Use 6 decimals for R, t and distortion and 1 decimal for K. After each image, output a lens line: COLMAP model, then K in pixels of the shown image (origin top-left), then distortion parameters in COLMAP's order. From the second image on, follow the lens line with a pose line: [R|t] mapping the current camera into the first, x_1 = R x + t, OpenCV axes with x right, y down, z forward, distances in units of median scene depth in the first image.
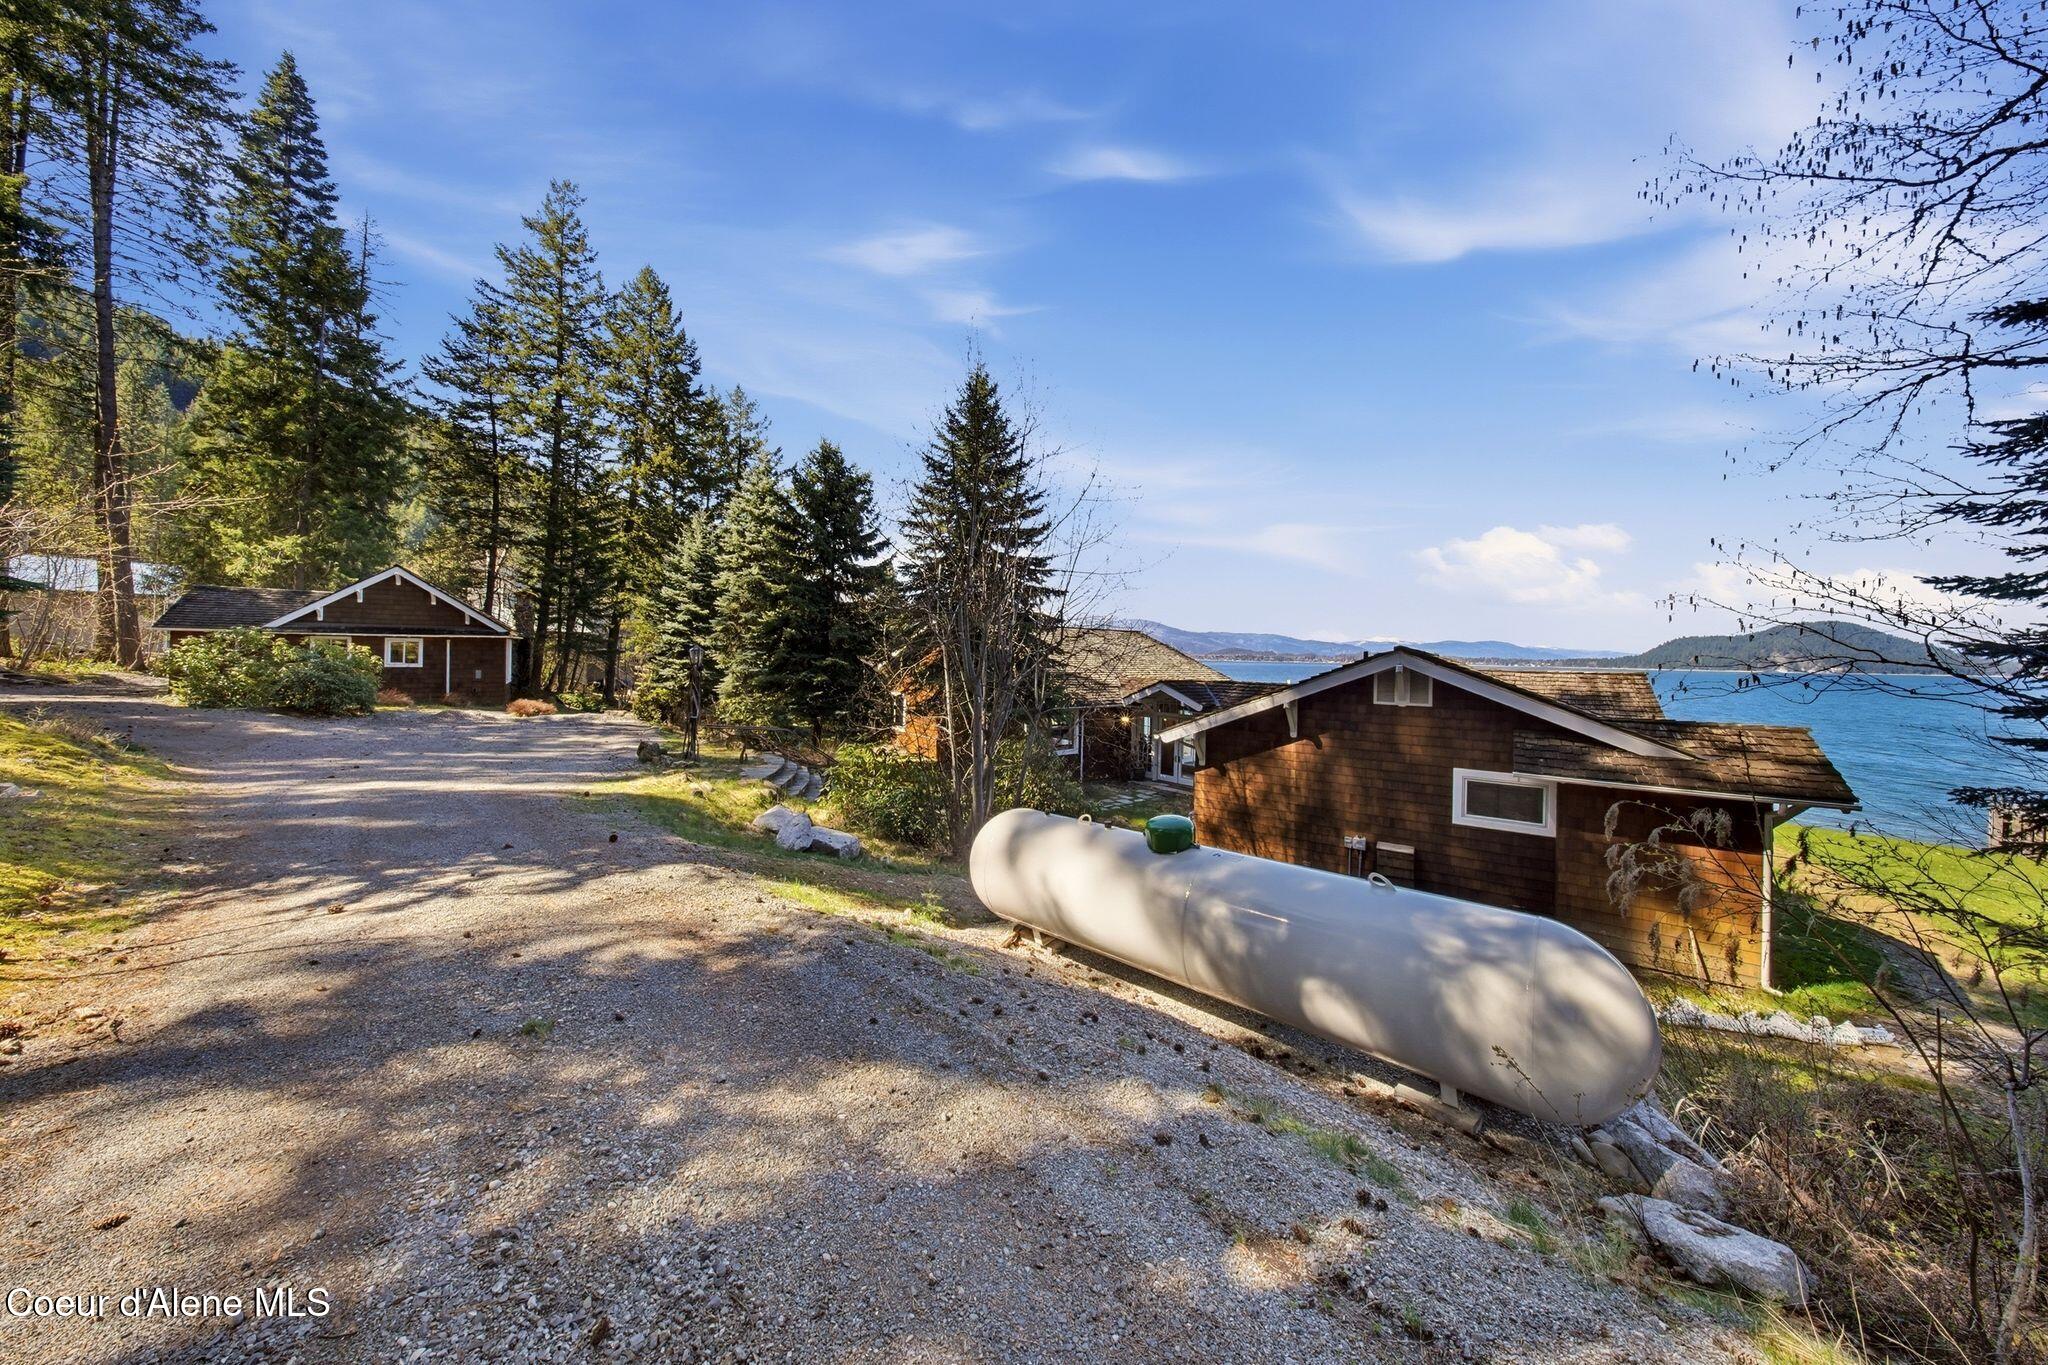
lens RADIAL K [[729.1, 0, 1019.4], [0, 729.1, 649.6], [0, 0, 1]] dist [0.000900, -0.003864]
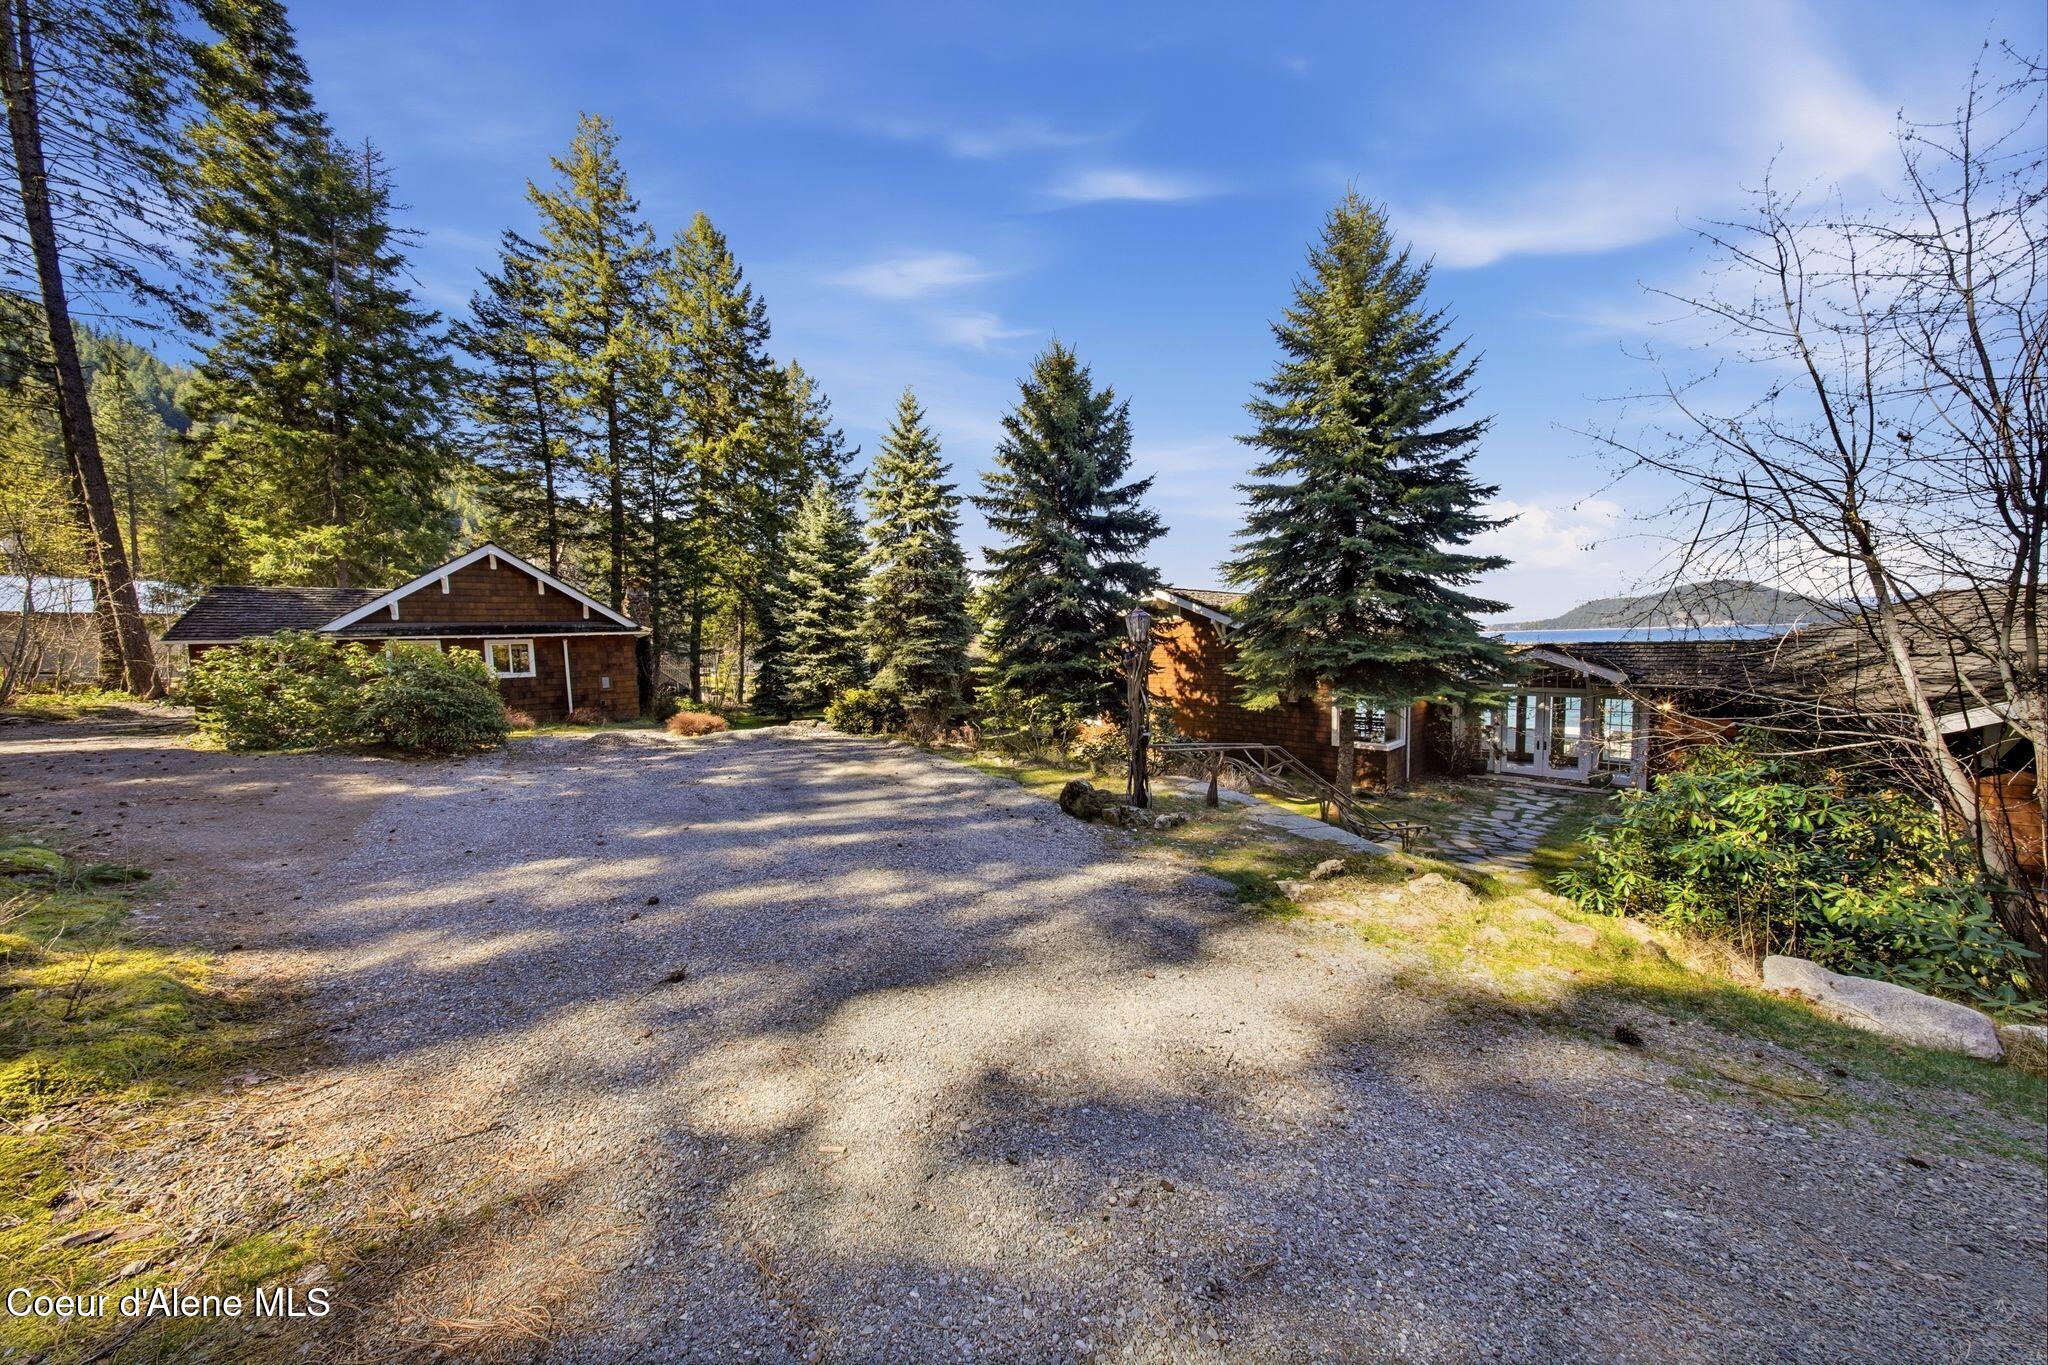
lens RADIAL K [[612.3, 0, 973.7], [0, 612.3, 691.0], [0, 0, 1]] dist [-0.010385, 0.000030]
pose [[0.997937, -0.049024, 0.041460, -0.313759], [0.045605, 0.995772, 0.079738, 0.007431], [-0.045194, -0.077683, 0.995953, 0.274731]]
